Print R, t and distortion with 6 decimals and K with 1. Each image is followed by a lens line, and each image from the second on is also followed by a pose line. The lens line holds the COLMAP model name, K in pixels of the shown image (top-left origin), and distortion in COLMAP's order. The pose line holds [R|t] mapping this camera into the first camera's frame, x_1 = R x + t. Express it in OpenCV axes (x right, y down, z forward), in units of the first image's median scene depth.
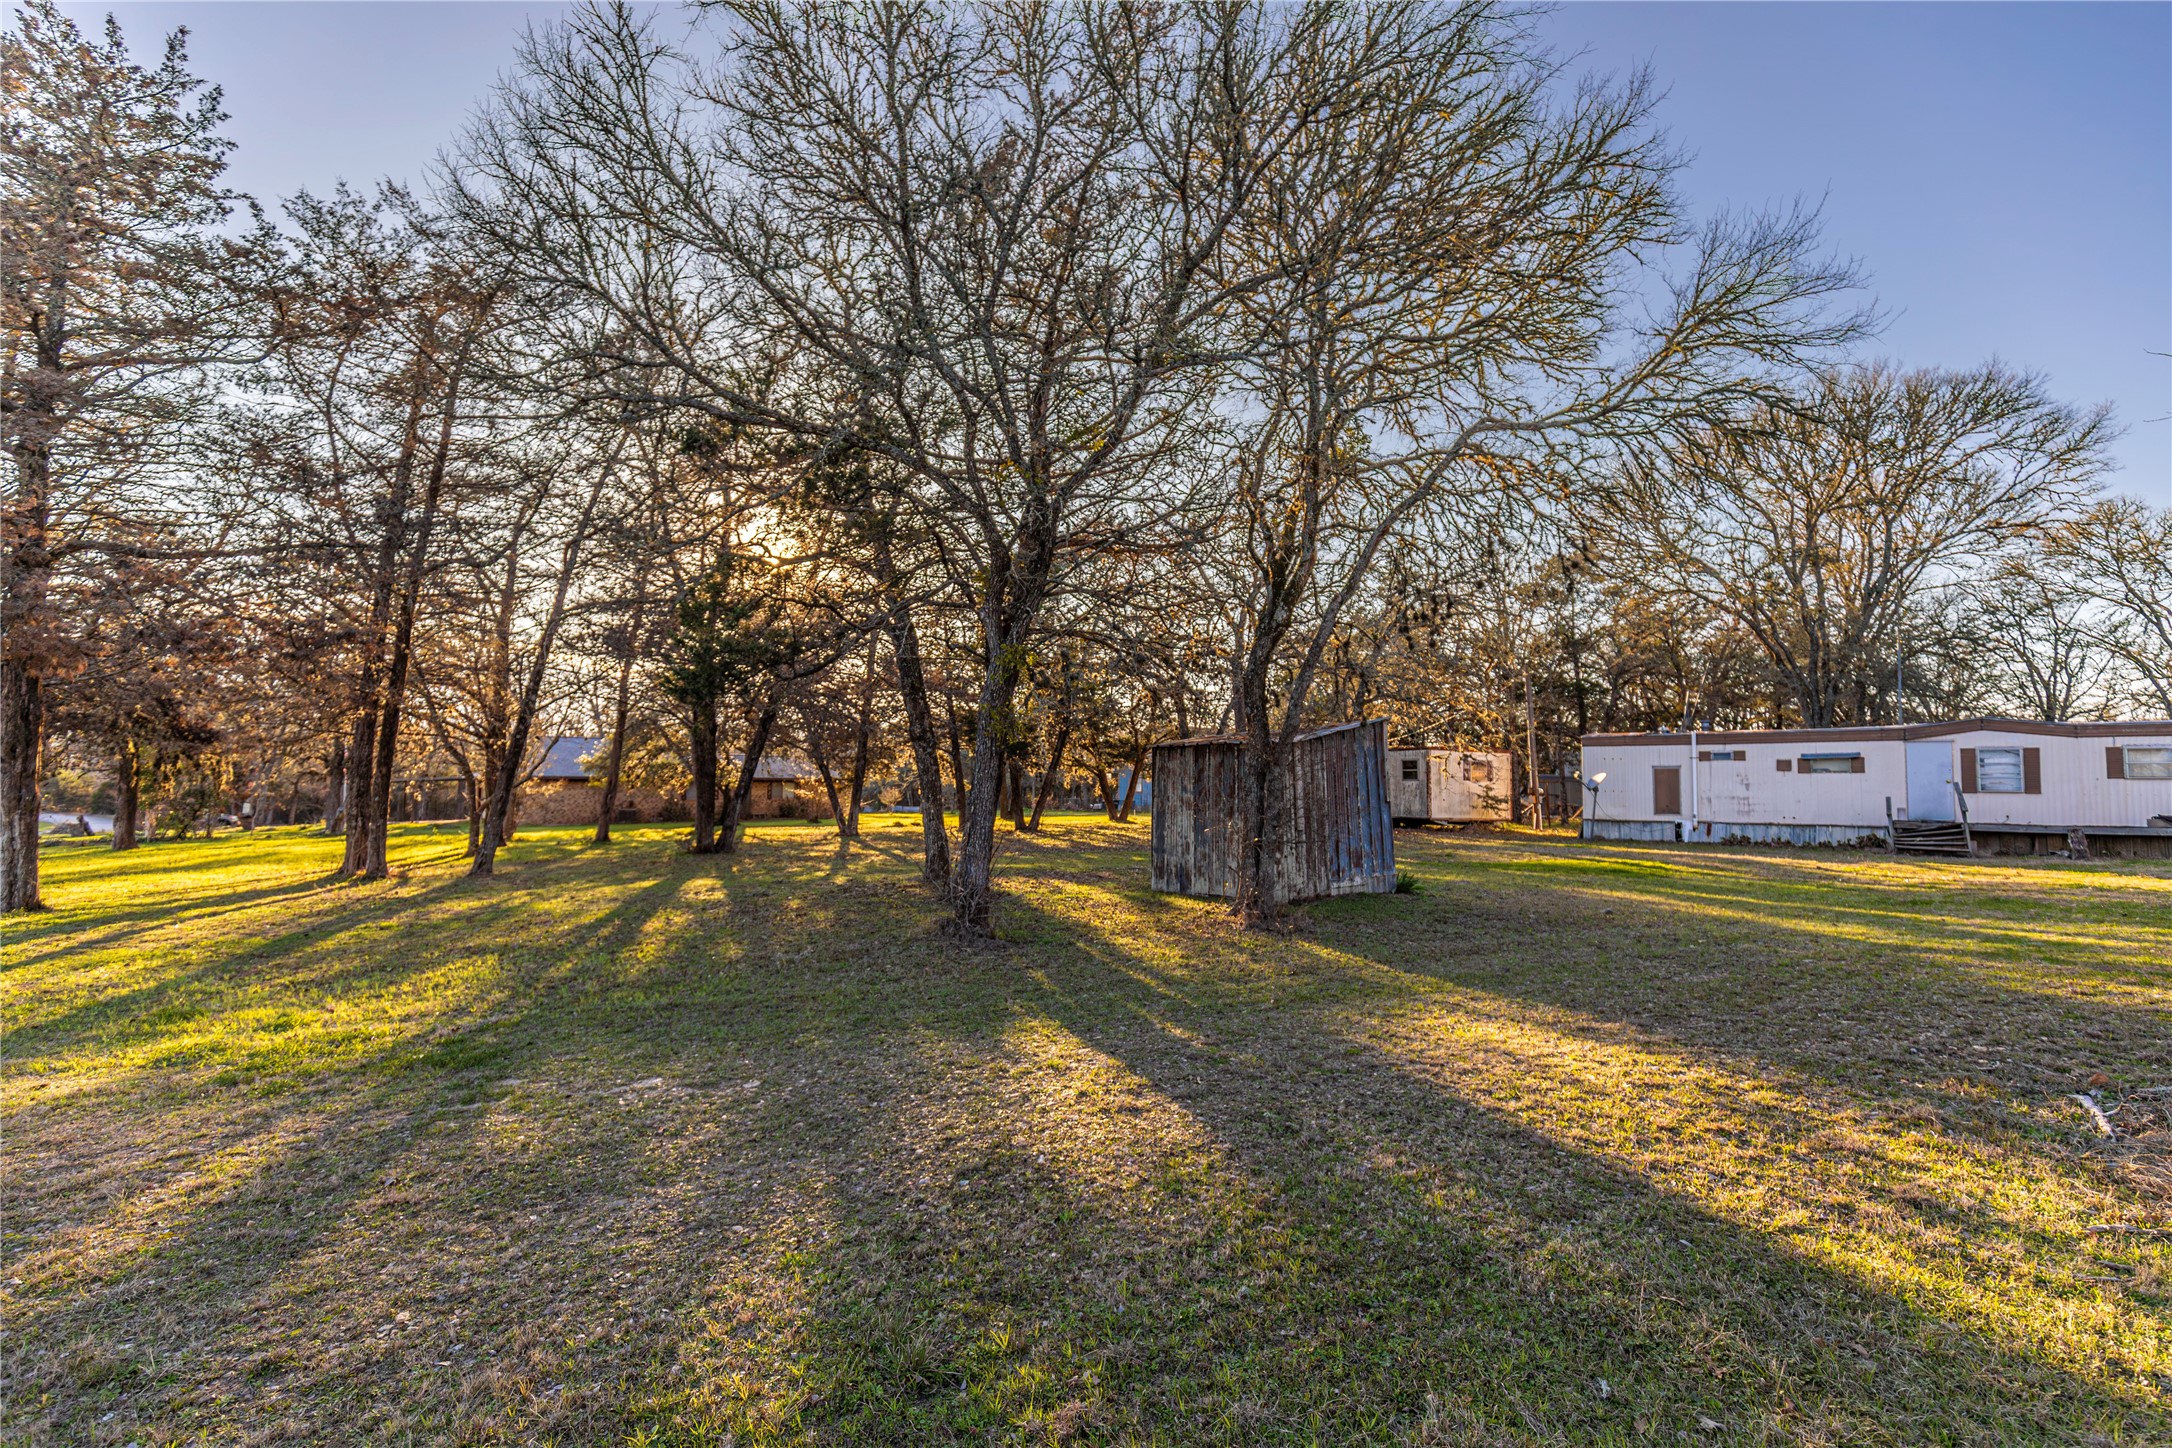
lens RADIAL K [[989.7, 0, 1086.0], [0, 989.7, 724.0], [0, 0, 1]] dist [0.008752, -0.001306]
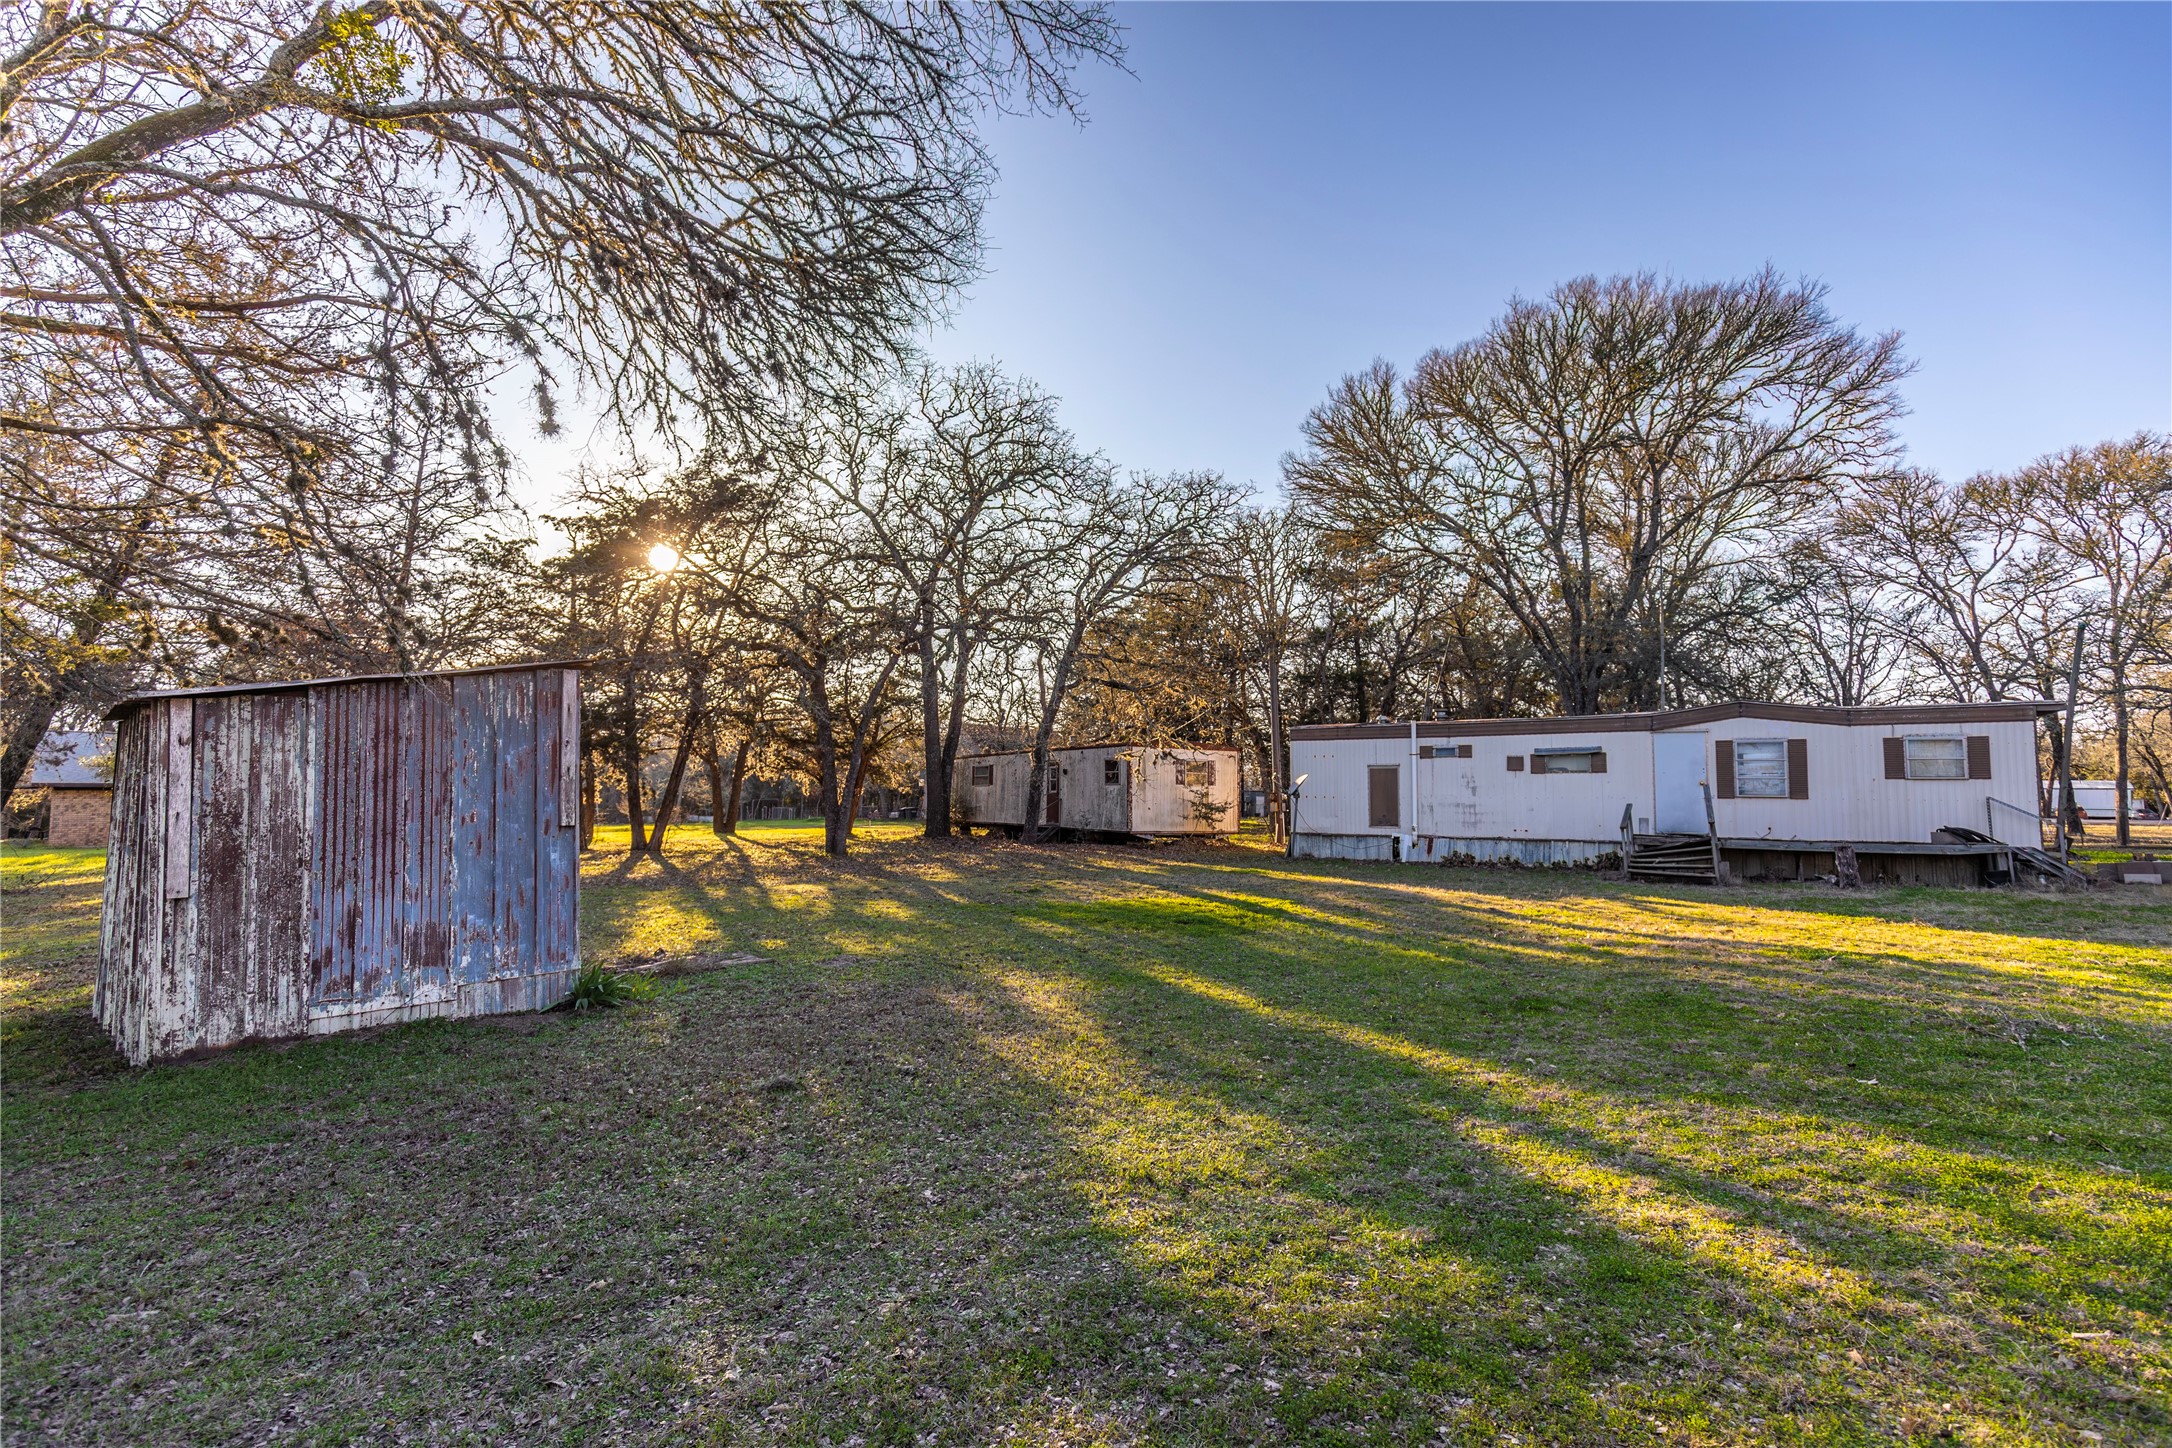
lens RADIAL K [[989.7, 0, 1086.0], [0, 989.7, 724.0], [0, 0, 1]] dist [0.008752, -0.001306]
pose [[0.994778, 0.003020, 0.102020, 0.265530], [-0.002496, 0.999983, -0.005259, 0.014406], [-0.102034, 0.004977, 0.994768, 0.239196]]
